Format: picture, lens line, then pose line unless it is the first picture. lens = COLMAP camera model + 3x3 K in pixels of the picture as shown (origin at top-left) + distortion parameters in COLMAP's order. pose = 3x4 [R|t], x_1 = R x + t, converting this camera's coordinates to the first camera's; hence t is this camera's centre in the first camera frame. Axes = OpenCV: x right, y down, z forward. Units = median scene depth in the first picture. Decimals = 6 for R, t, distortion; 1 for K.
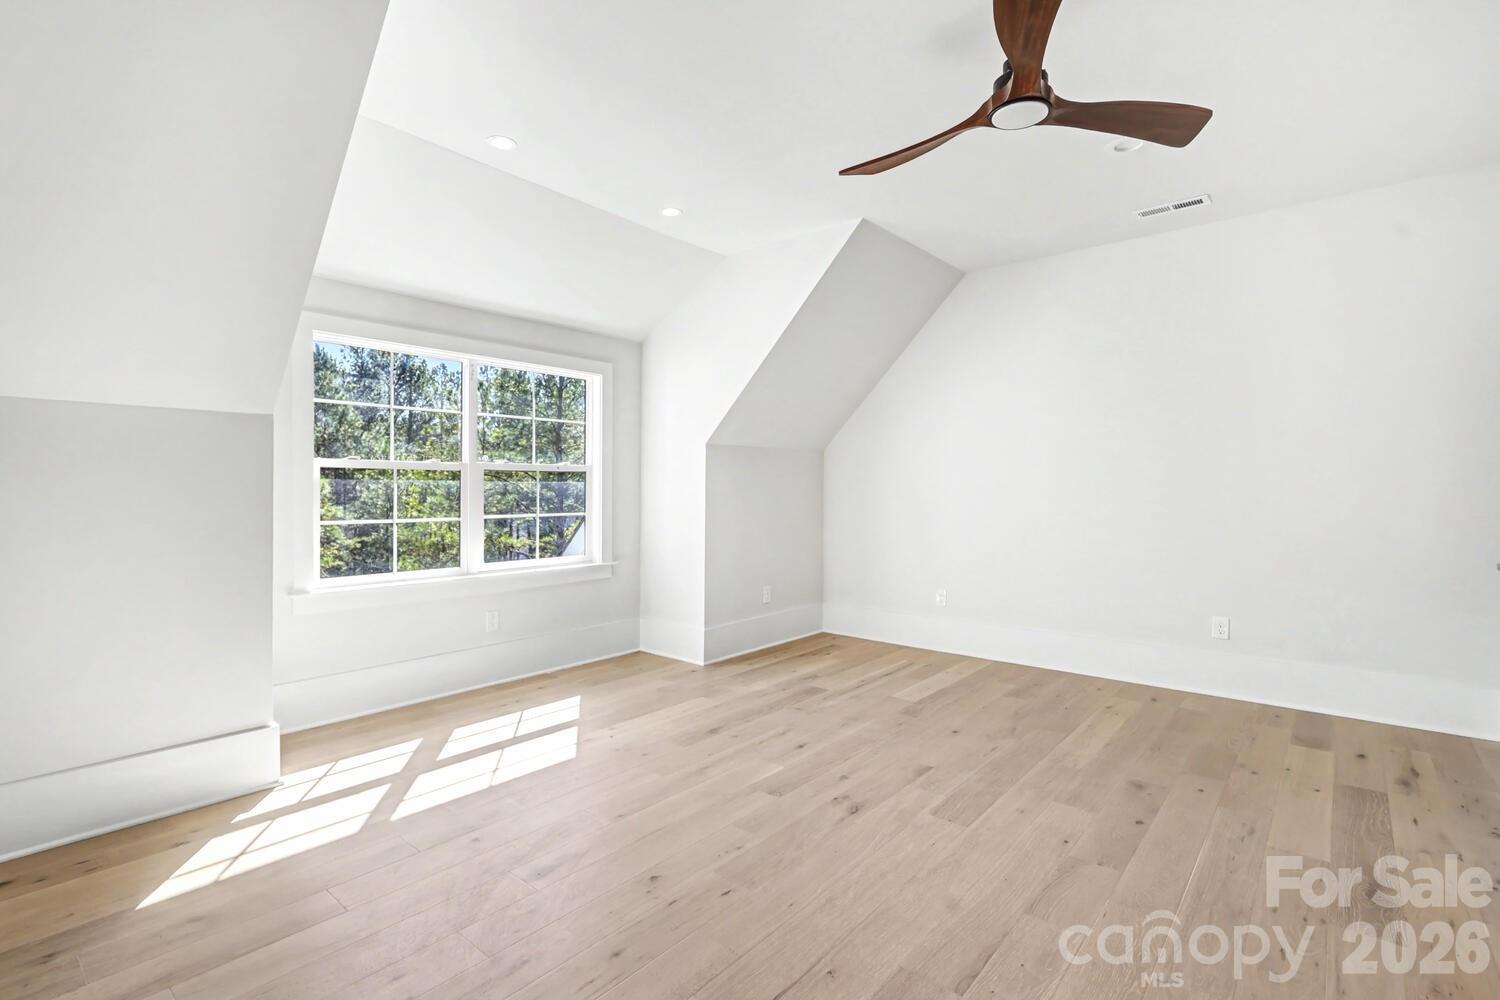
lens RADIAL K [[703.7, 0, 750.0], [0, 703.7, 500.0], [0, 0, 1]] dist [-0.000937, -0.000565]
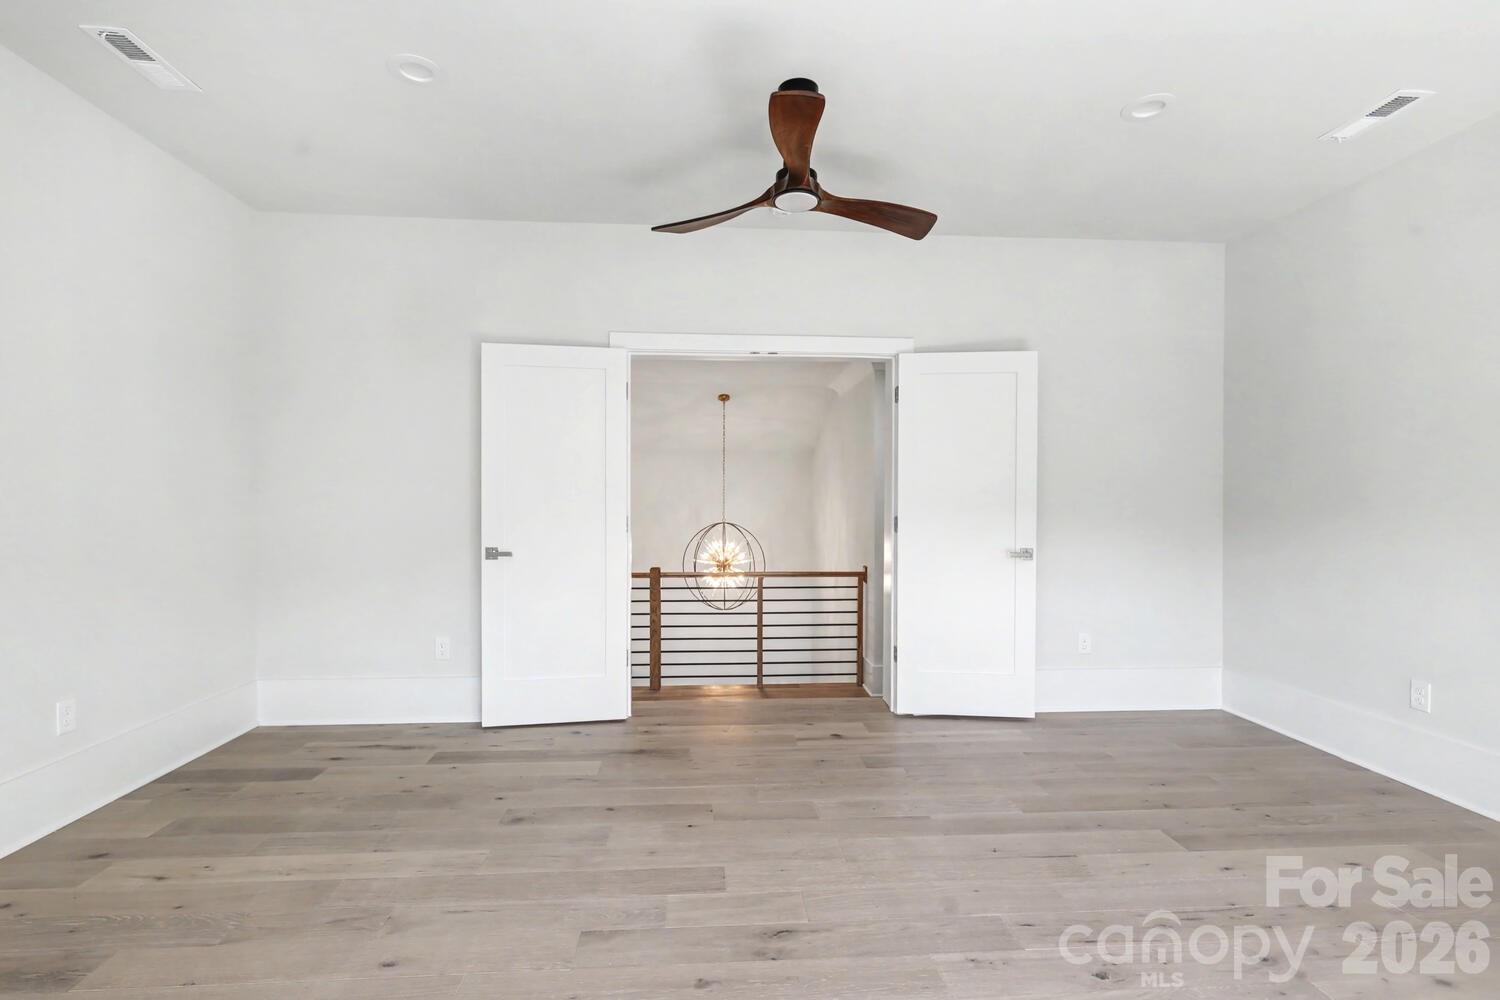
lens RADIAL K [[703.7, 0, 750.0], [0, 703.7, 500.0], [0, 0, 1]] dist [-0.000937, -0.000565]
pose [[-0.693949, -0.004993, 0.720007, -0.343980], [0.009572, 0.999824, 0.016159, -0.033875], [-0.719960, 0.018105, -0.693779, 1.440772]]
